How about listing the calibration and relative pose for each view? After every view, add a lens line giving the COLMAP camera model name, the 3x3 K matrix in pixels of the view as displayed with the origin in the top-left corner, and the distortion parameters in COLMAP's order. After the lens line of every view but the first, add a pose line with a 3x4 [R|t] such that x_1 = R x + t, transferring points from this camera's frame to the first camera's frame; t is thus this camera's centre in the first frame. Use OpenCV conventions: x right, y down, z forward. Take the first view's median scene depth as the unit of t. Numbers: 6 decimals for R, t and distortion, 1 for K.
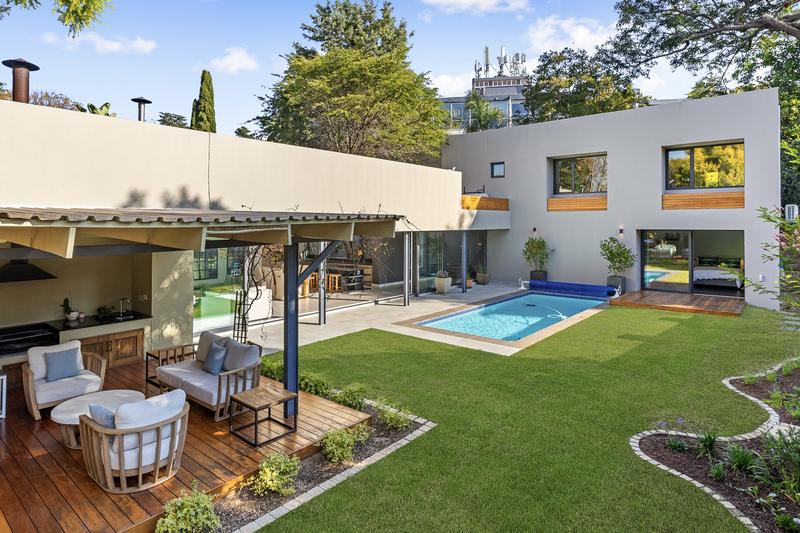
lens RADIAL K [[458.8, 0, 387.7], [0, 458.8, 215.8], [0, 0, 1]] dist [0.005540, -0.001051]
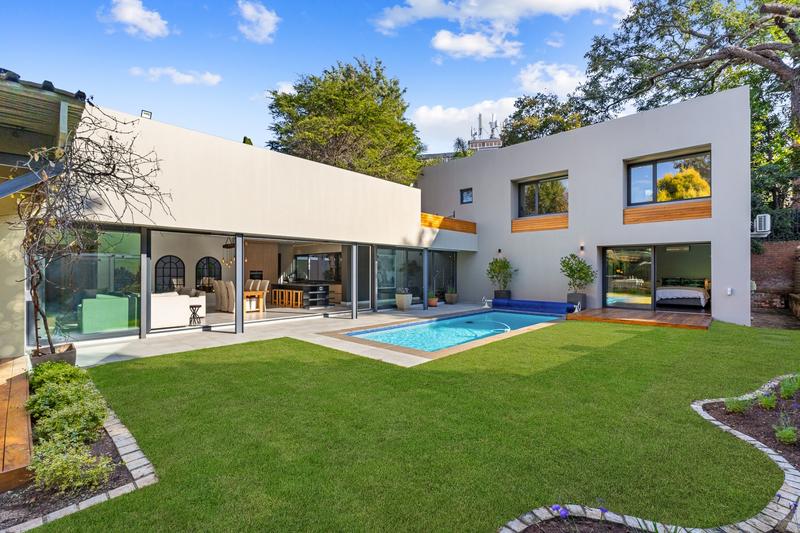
lens RADIAL K [[355.3, 0, 400.0], [0, 355.3, 266.5], [0, 0, 1]] dist [0.000178, 0.000365]
pose [[0.998979, 0.000867, -0.045171, 0.146396], [-0.000711, 0.999994, 0.003470, 0.069512], [0.045173, -0.003434, 0.998973, 0.208786]]
